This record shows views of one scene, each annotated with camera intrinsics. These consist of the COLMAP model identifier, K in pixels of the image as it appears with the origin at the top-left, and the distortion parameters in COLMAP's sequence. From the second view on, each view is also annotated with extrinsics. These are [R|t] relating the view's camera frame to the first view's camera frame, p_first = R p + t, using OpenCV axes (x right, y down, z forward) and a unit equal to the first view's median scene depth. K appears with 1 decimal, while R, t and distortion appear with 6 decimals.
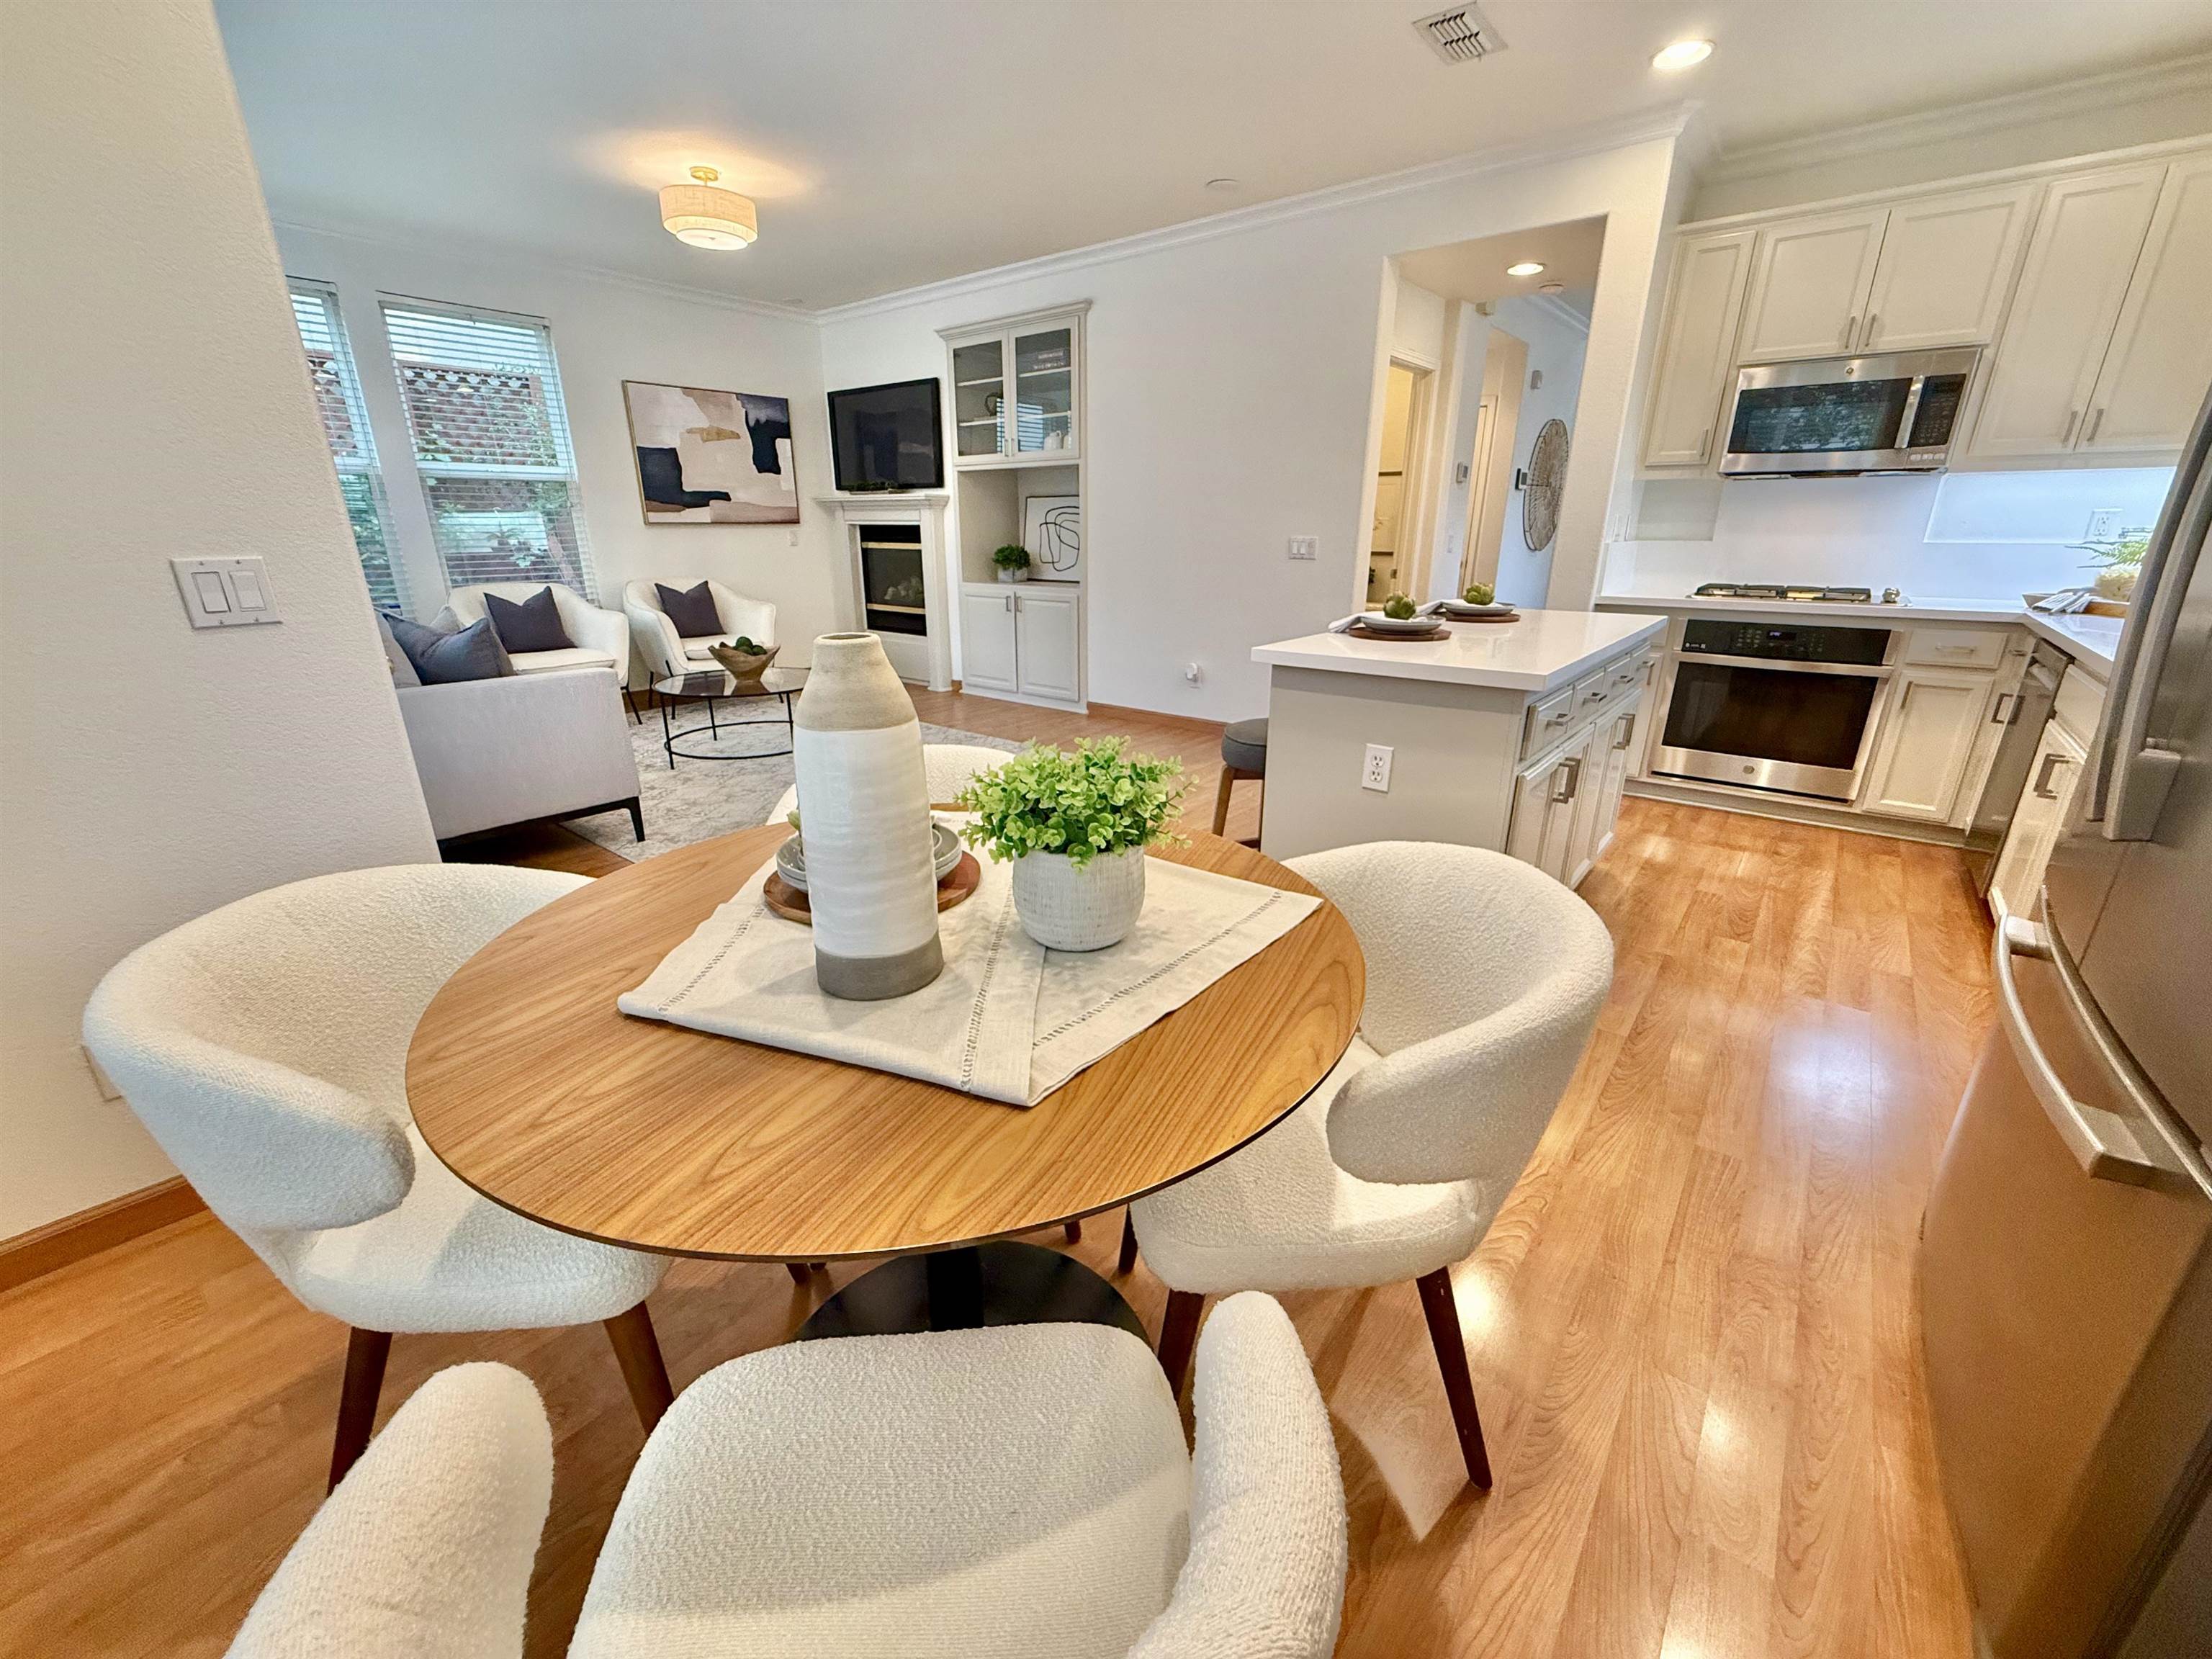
lens RADIAL K [[883.0, 0, 1106.0], [0, 883.0, 829.5], [0, 0, 1]] dist [0.001040, 0.000057]
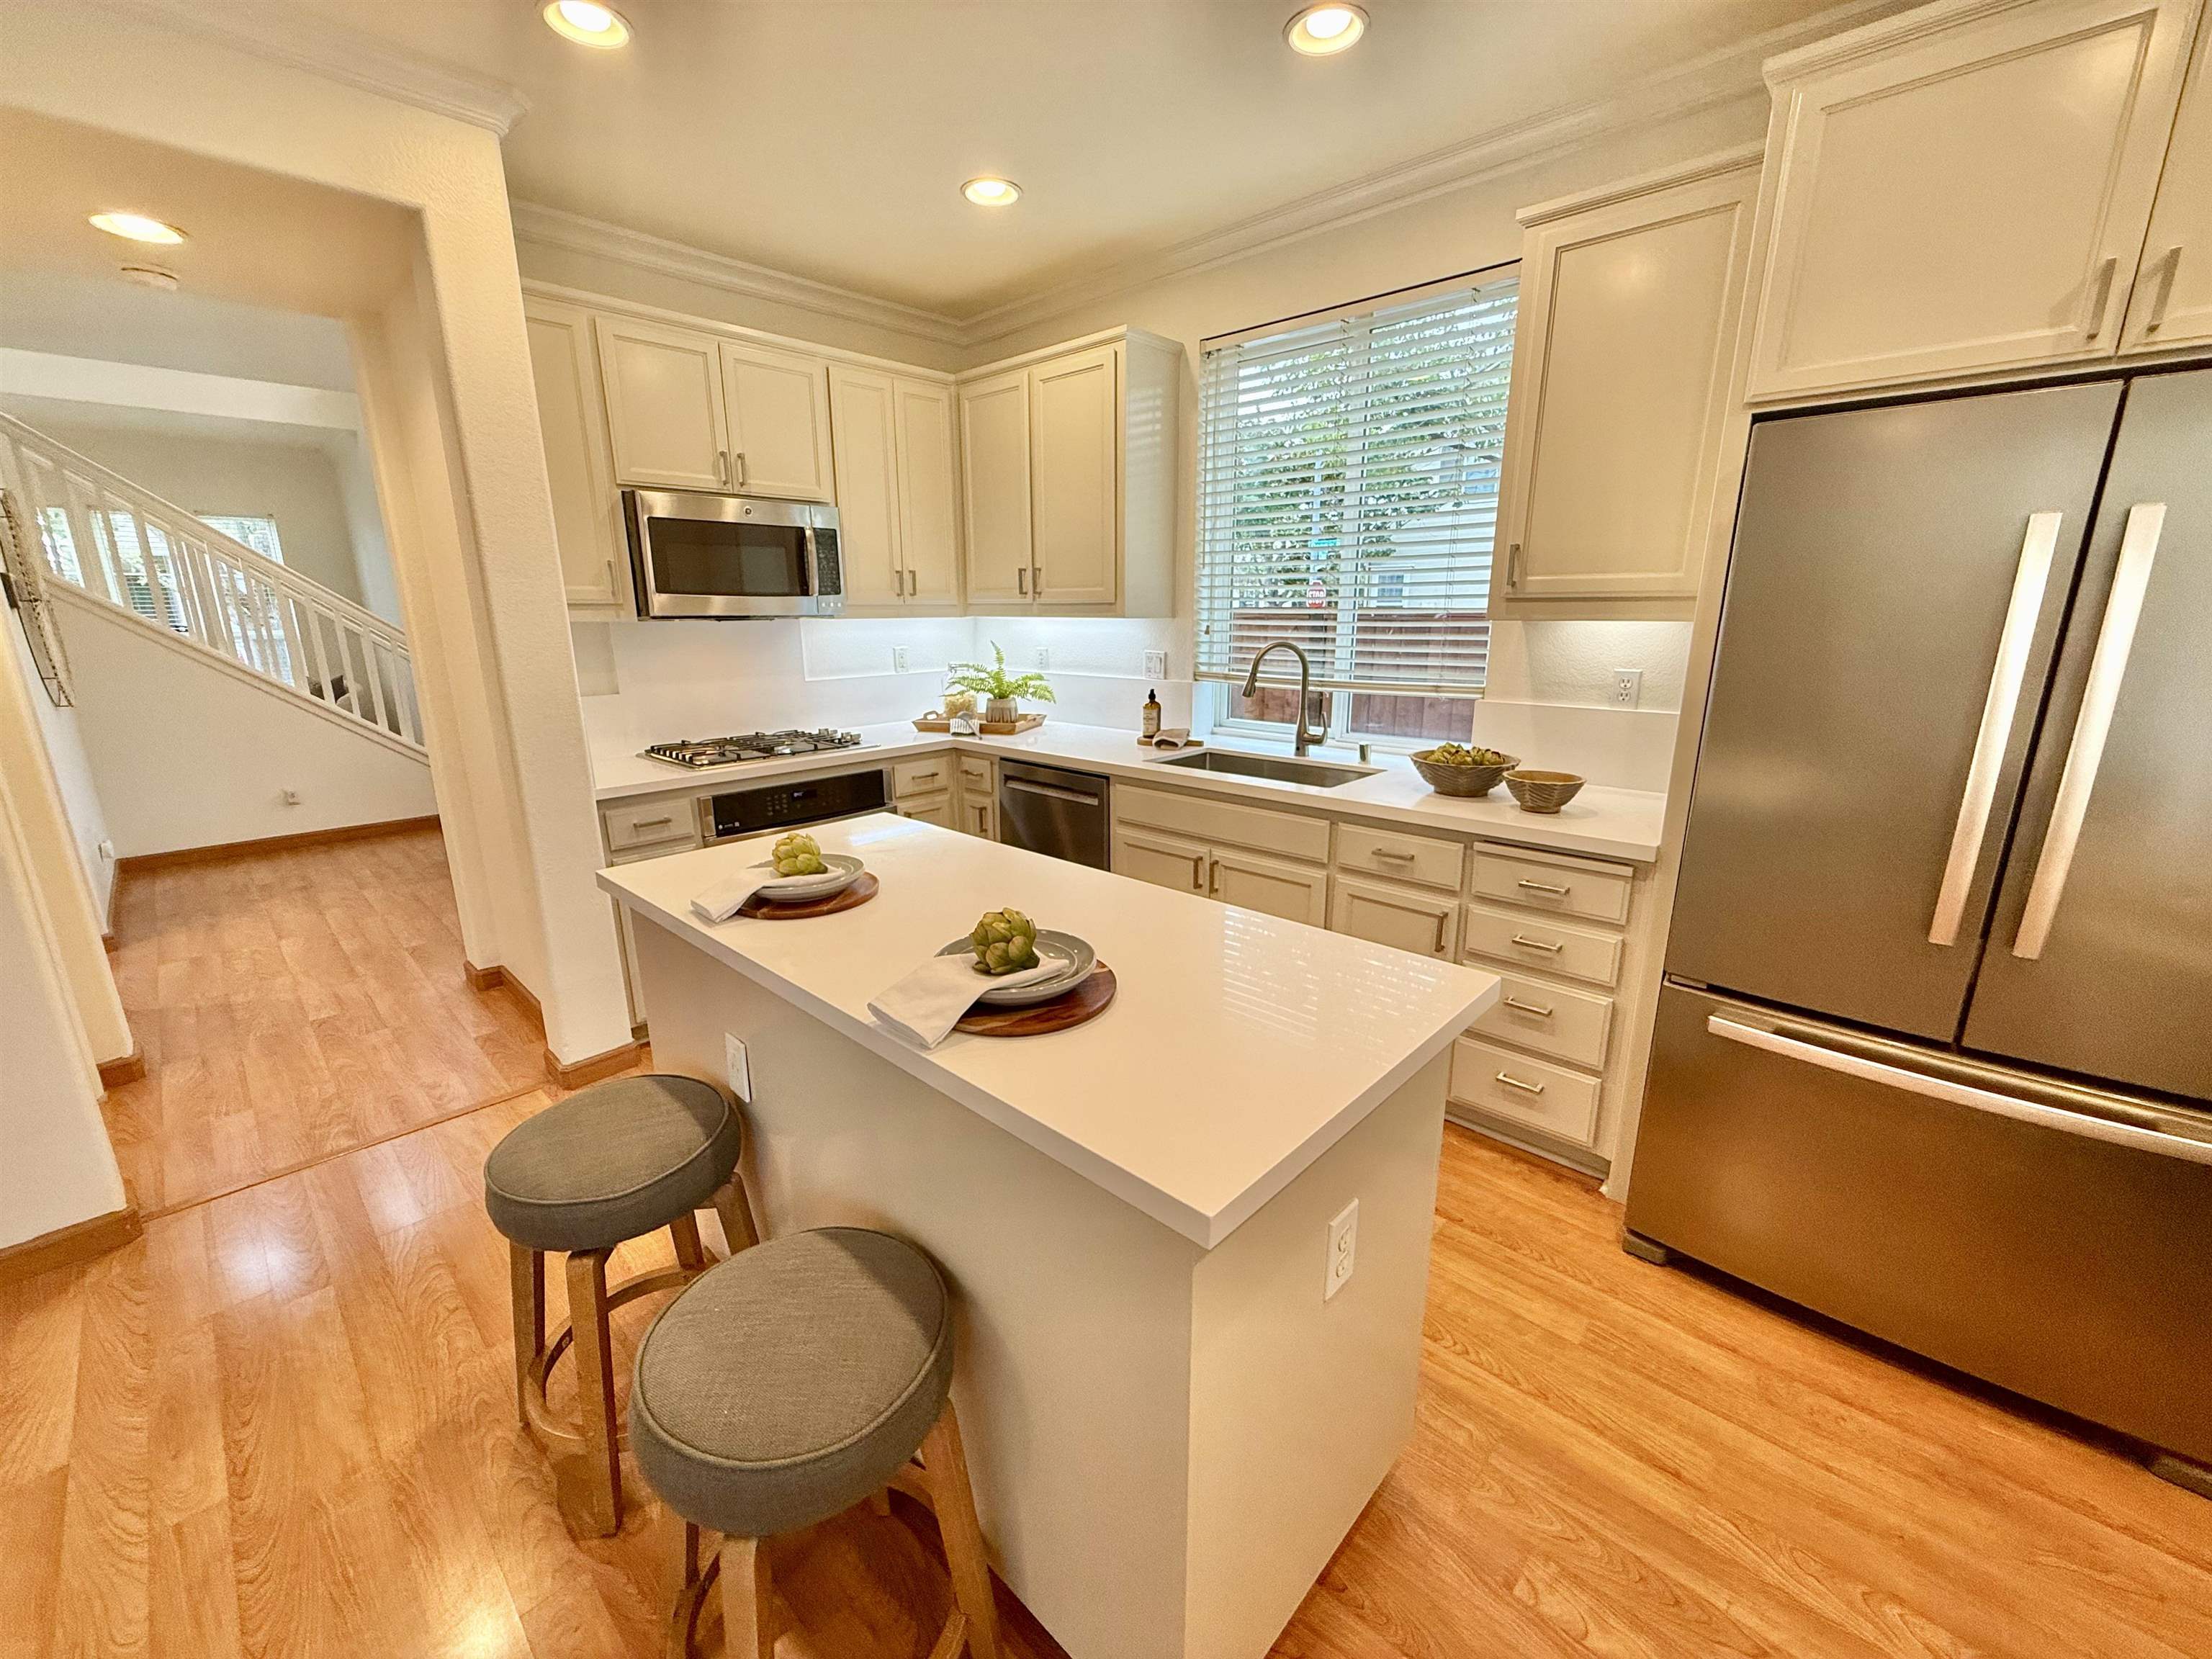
lens RADIAL K [[883.0, 0, 1106.0], [0, 883.0, 829.5], [0, 0, 1]] dist [0.001040, 0.000057]
pose [[0.074822, -0.243863, 0.966919, -0.060034], [0.330740, 0.920820, 0.206643, -0.189594], [-0.940751, 0.304337, 0.149553, 0.412790]]
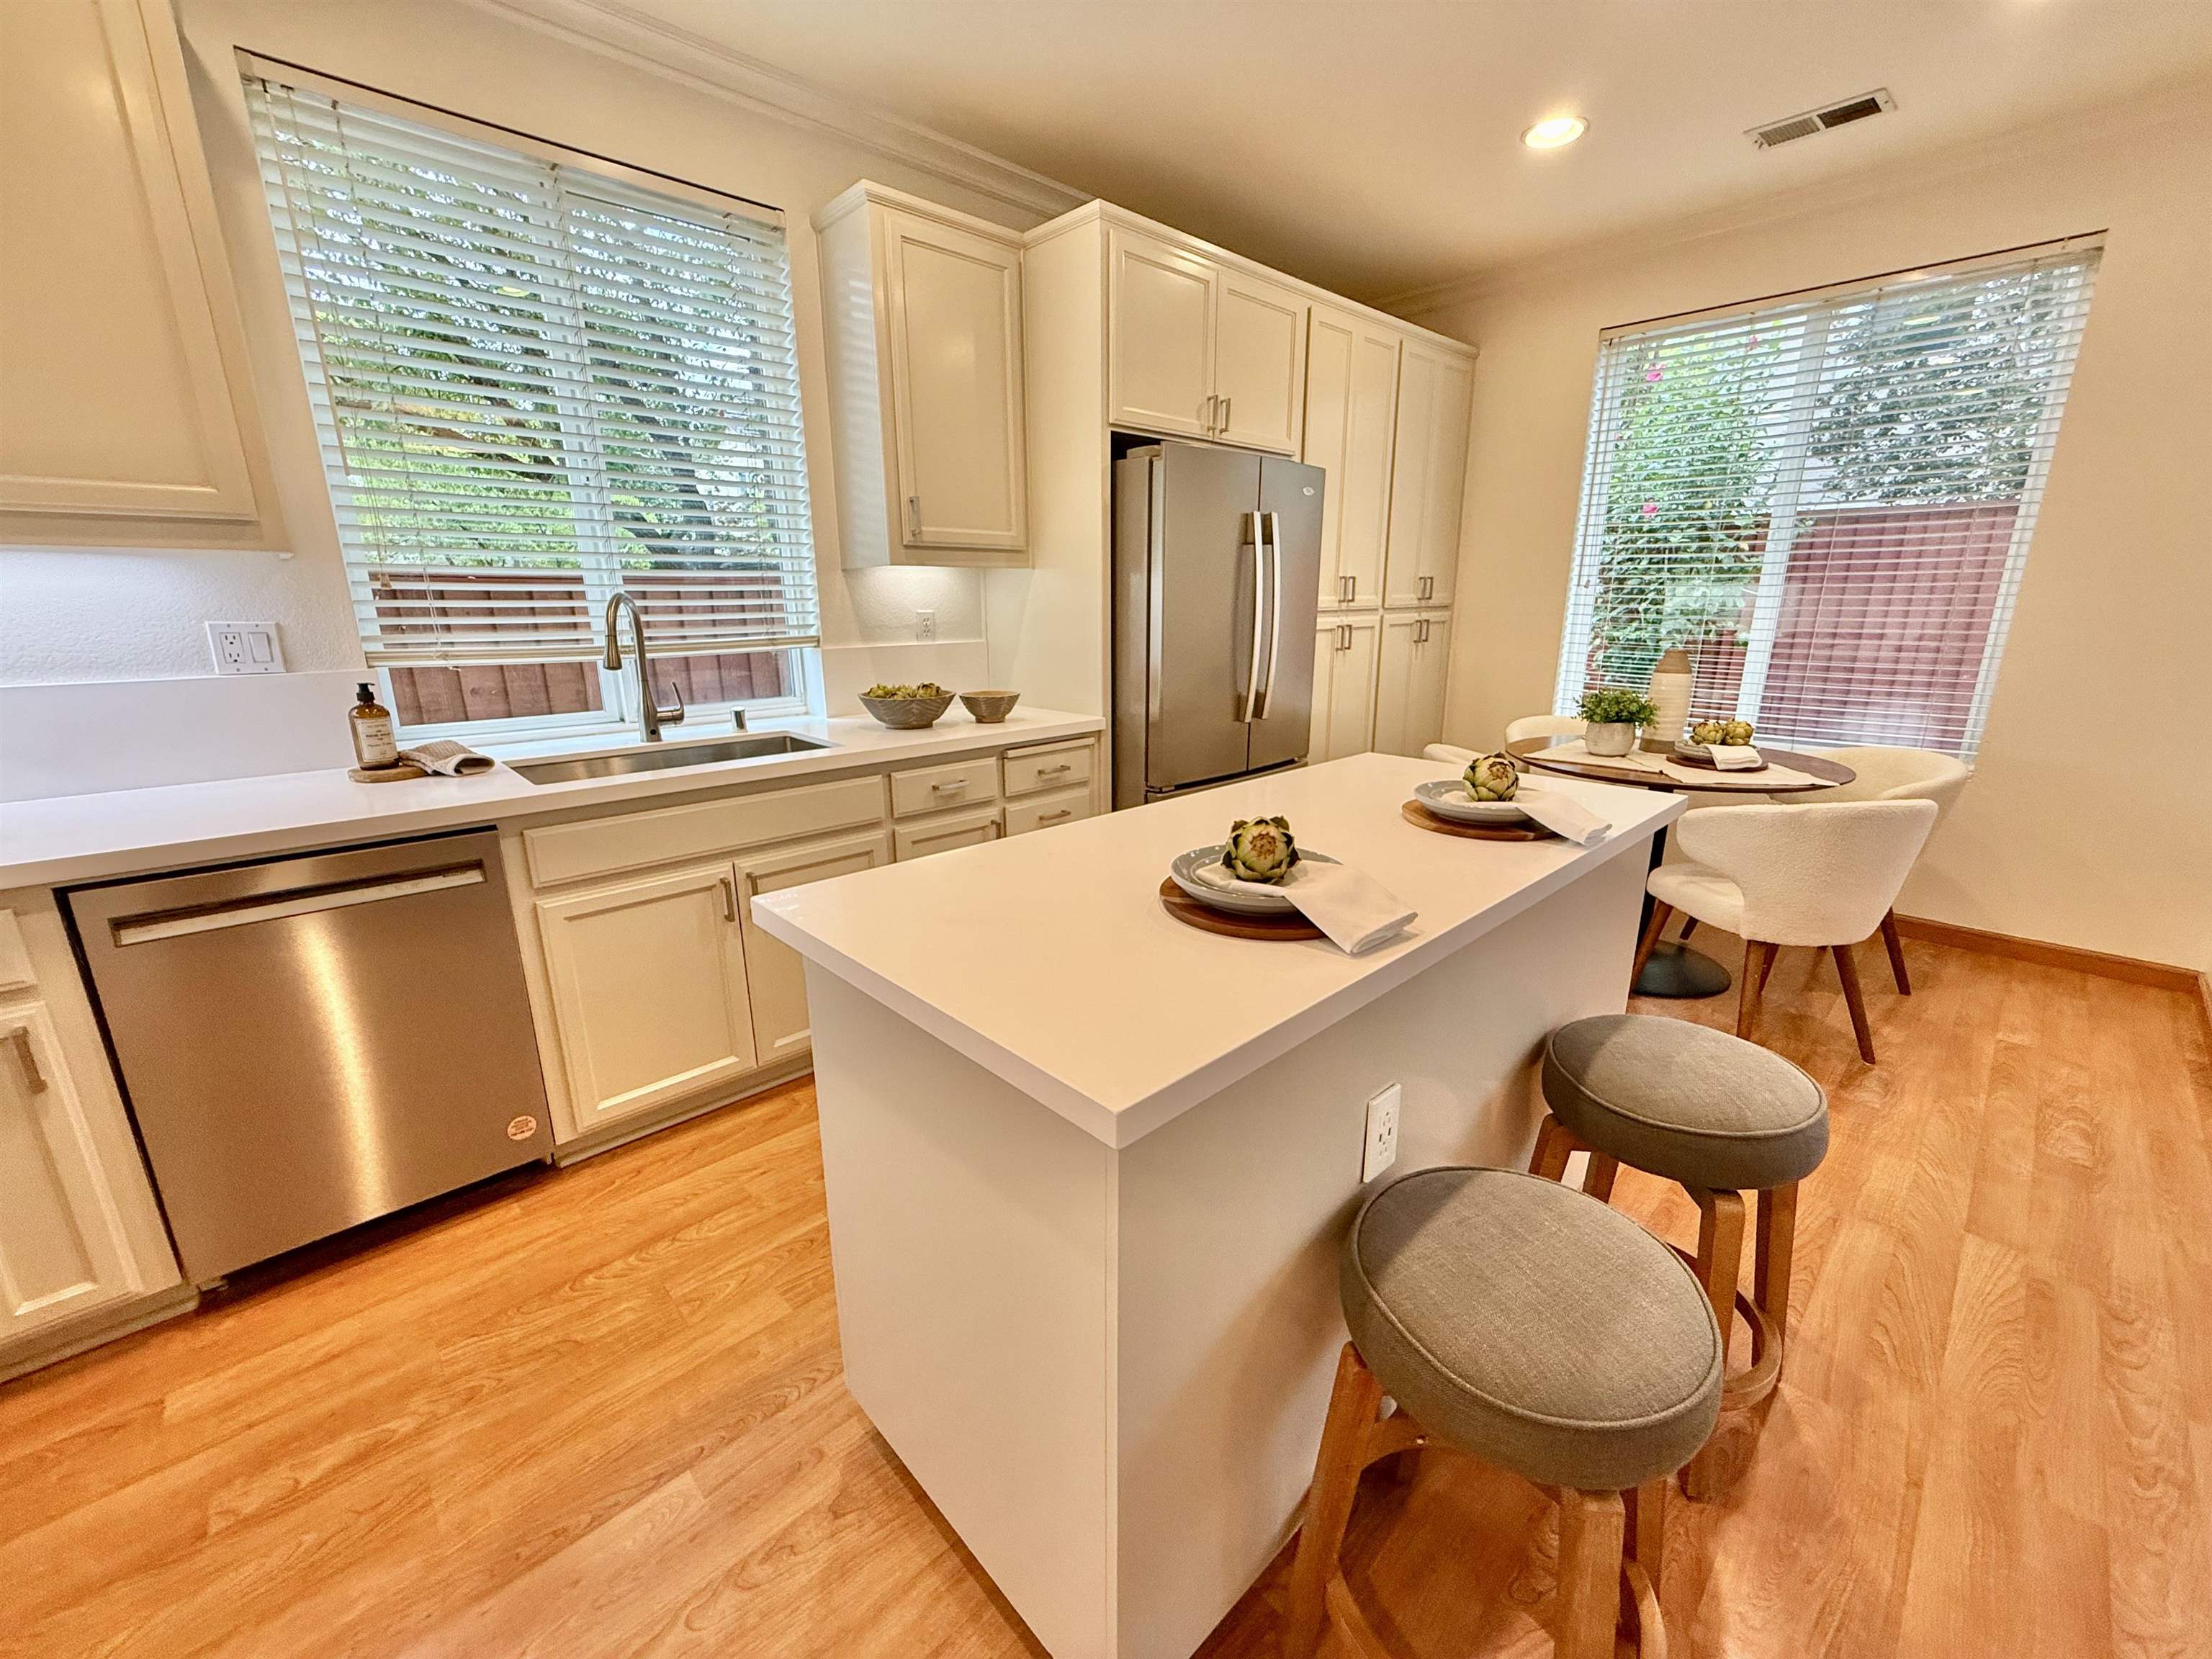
lens RADIAL K [[883.0, 0, 1106.0], [0, 883.0, 829.5], [0, 0, 1]] dist [0.001040, 0.000057]
pose [[-0.991135, -0.028302, 0.129810, 0.246920], [0.048766, 0.831353, 0.553601, -0.278244], [-0.123585, 0.555024, -0.822602, 0.750113]]
